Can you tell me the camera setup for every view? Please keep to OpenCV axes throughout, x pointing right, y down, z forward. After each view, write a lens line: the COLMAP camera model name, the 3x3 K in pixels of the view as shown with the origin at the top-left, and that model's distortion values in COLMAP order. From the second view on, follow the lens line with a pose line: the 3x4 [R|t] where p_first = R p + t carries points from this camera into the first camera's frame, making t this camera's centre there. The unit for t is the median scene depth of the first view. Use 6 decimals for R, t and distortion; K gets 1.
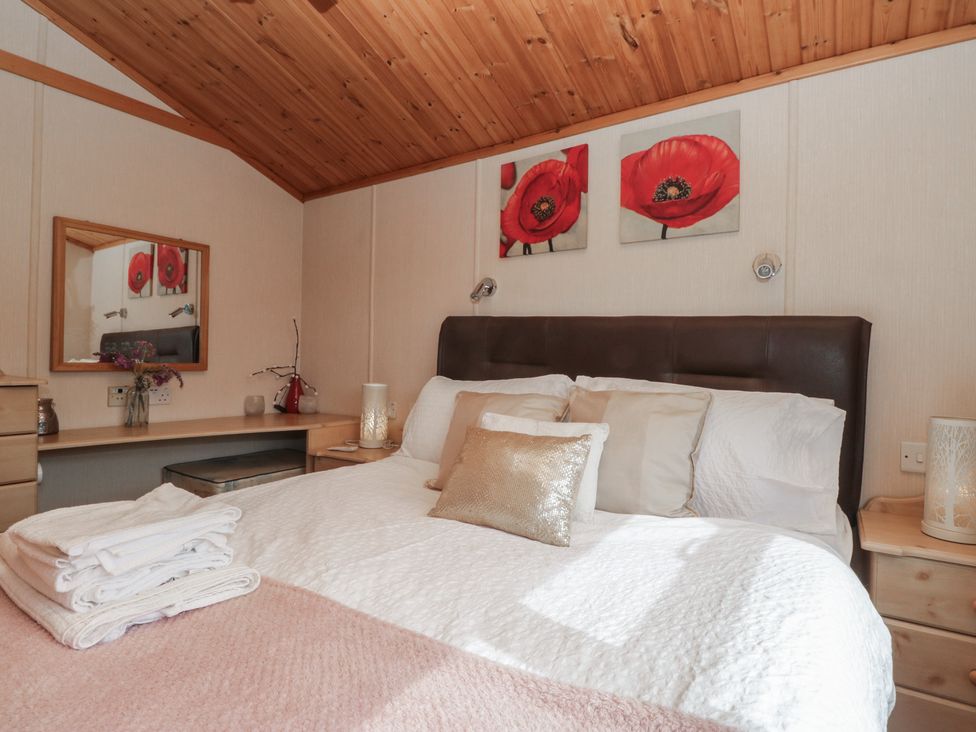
lens RADIAL K [[513.3, 0, 486.6], [0, 513.3, 362.0], [0, 0, 1]] dist [0.002451, -0.014340]
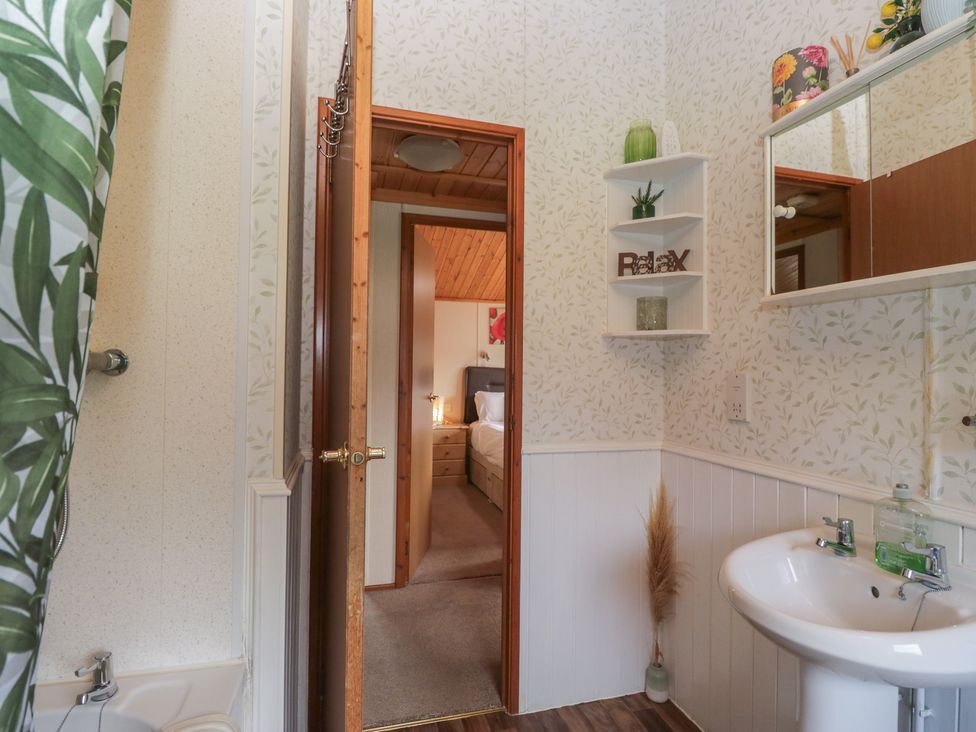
lens RADIAL K [[513.3, 0, 486.6], [0, 513.3, 362.0], [0, 0, 1]] dist [0.002451, -0.014340]
pose [[0.646419, 0.005072, 0.762966, -1.942355], [-0.002109, 0.999986, -0.004861, -0.101793], [-0.762980, 0.001534, 0.646421, -0.643757]]
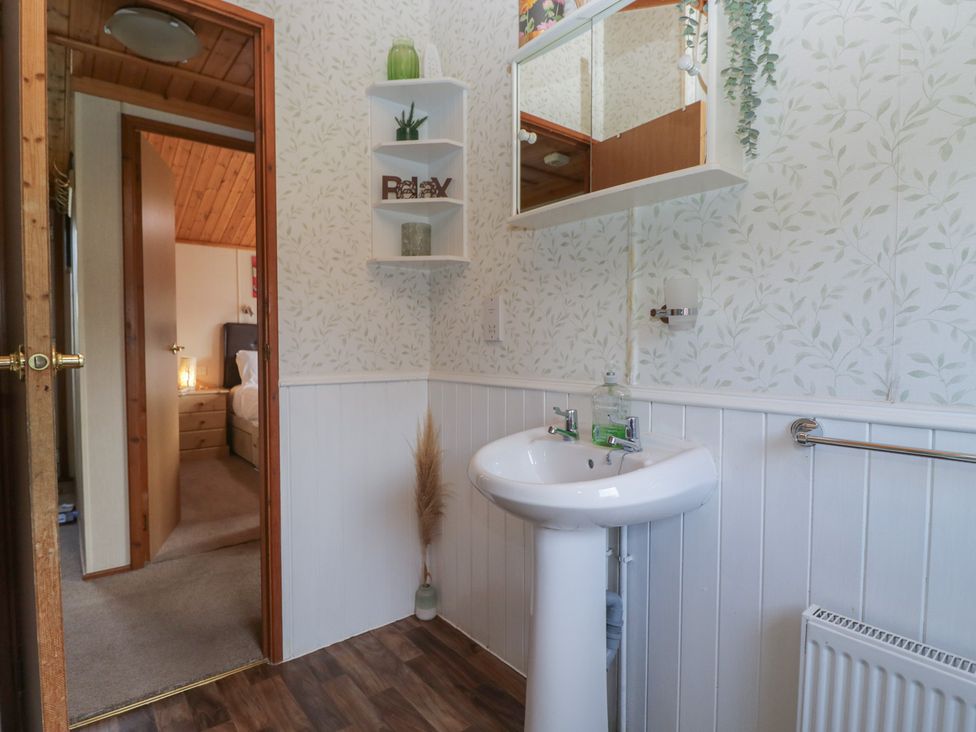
lens RADIAL K [[534.0, 0, 488.0], [0, 534.0, 366.0], [0, 0, 1]] dist [0.004930, -0.017130]
pose [[0.292671, -0.053632, 0.954708, -1.931700], [0.003526, 0.998480, 0.055010, -0.028717], [-0.956207, -0.012733, 0.292415, -0.675410]]
